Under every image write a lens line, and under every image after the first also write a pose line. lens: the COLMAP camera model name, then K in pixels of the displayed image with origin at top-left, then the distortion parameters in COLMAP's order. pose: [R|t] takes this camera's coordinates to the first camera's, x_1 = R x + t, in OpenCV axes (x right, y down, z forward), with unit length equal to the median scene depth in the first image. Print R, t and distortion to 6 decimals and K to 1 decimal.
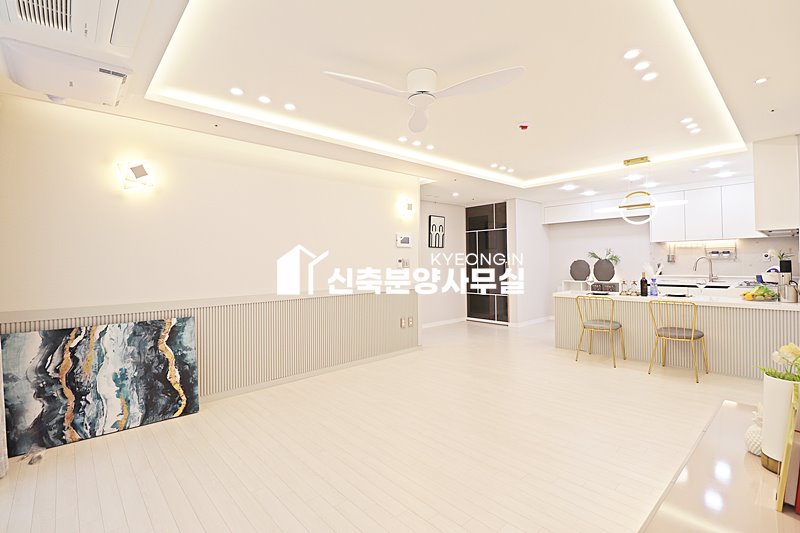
lens RADIAL K [[370.3, 0, 414.4], [0, 370.3, 258.6], [0, 0, 1]] dist [0.003936, -0.006346]
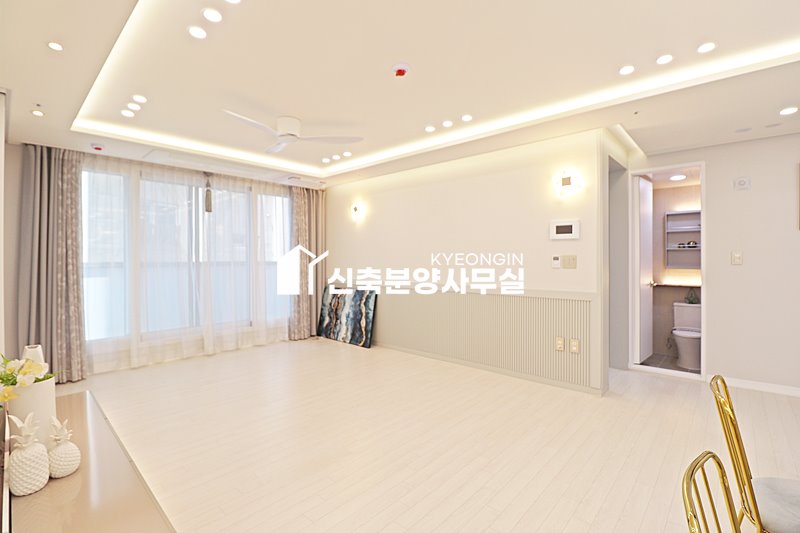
lens RADIAL K [[370.3, 0, 392.6], [0, 370.3, 253.4], [0, 0, 1]] dist [0.003936, -0.006346]
pose [[0.068920, -0.001255, -0.997621, 0.756966], [0.007629, 0.999971, -0.000731, -0.006253], [0.997593, -0.007561, 0.068927, 0.702566]]
